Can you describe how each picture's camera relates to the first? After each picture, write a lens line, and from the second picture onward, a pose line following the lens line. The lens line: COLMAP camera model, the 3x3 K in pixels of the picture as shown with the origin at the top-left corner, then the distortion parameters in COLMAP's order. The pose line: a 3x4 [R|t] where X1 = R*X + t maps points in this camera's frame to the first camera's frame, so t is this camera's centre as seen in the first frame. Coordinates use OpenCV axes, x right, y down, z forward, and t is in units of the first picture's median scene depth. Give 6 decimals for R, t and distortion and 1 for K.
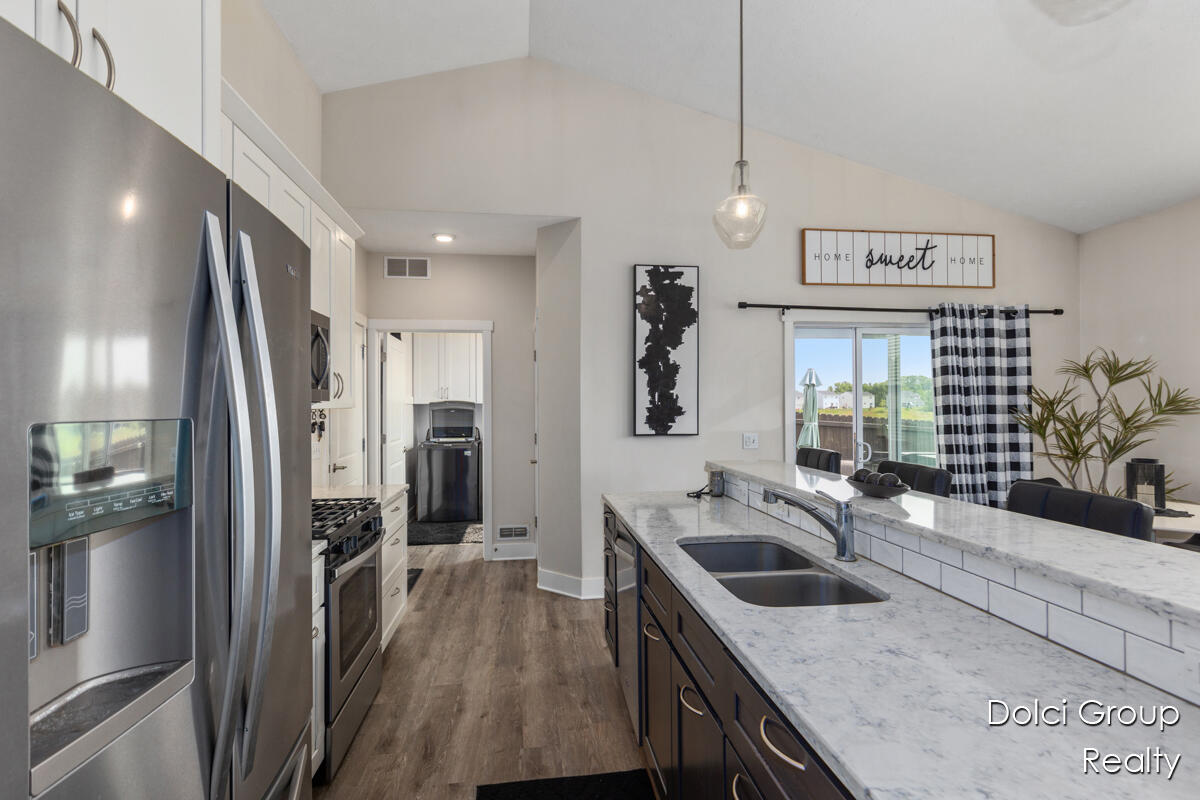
lens RADIAL K [[577.9, 0, 600.0], [0, 577.9, 400.0], [0, 0, 1]] dist [-0.000553, -0.000077]
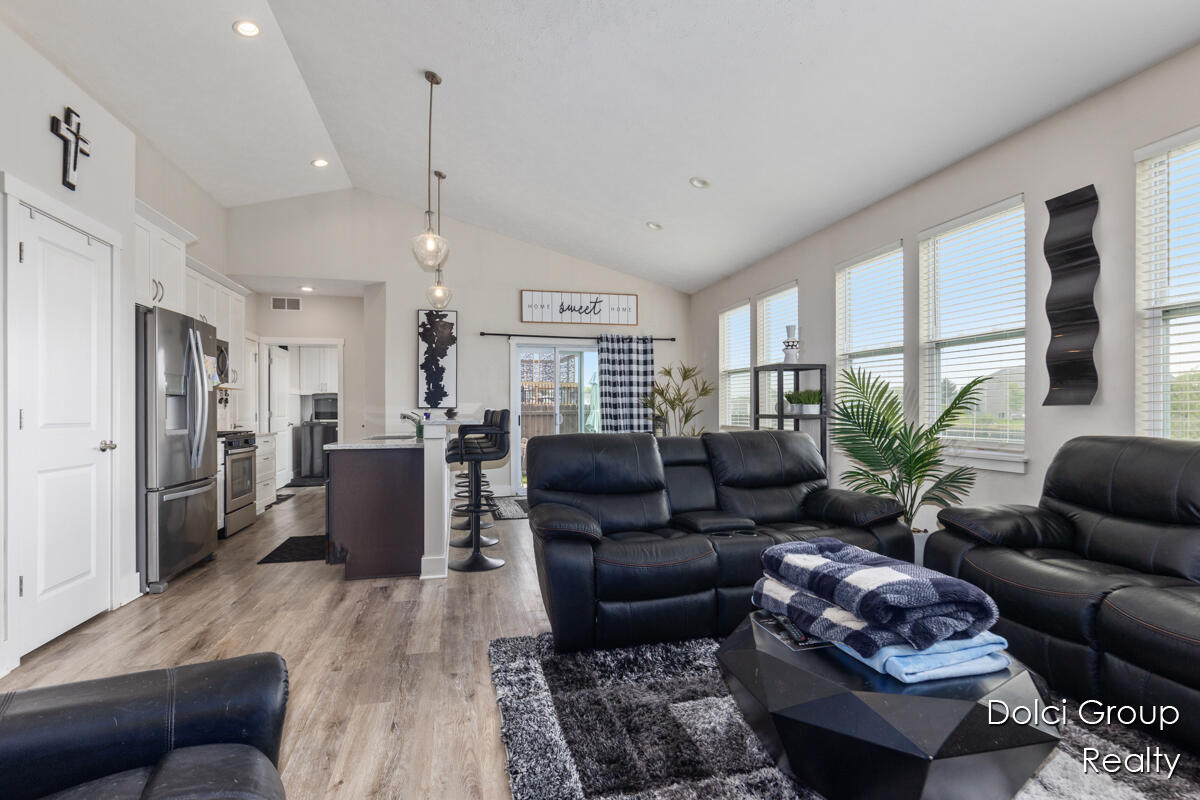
lens RADIAL K [[576.0, 0, 596.8], [0, 576.0, 409.3], [0, 0, 1]] dist [0.000275, 0.000210]
pose [[0.994084, 0.001555, 0.108600, 0.400989], [-0.002387, 0.999969, 0.007528, 0.050318], [-0.108585, -0.007742, 0.994057, -0.772306]]
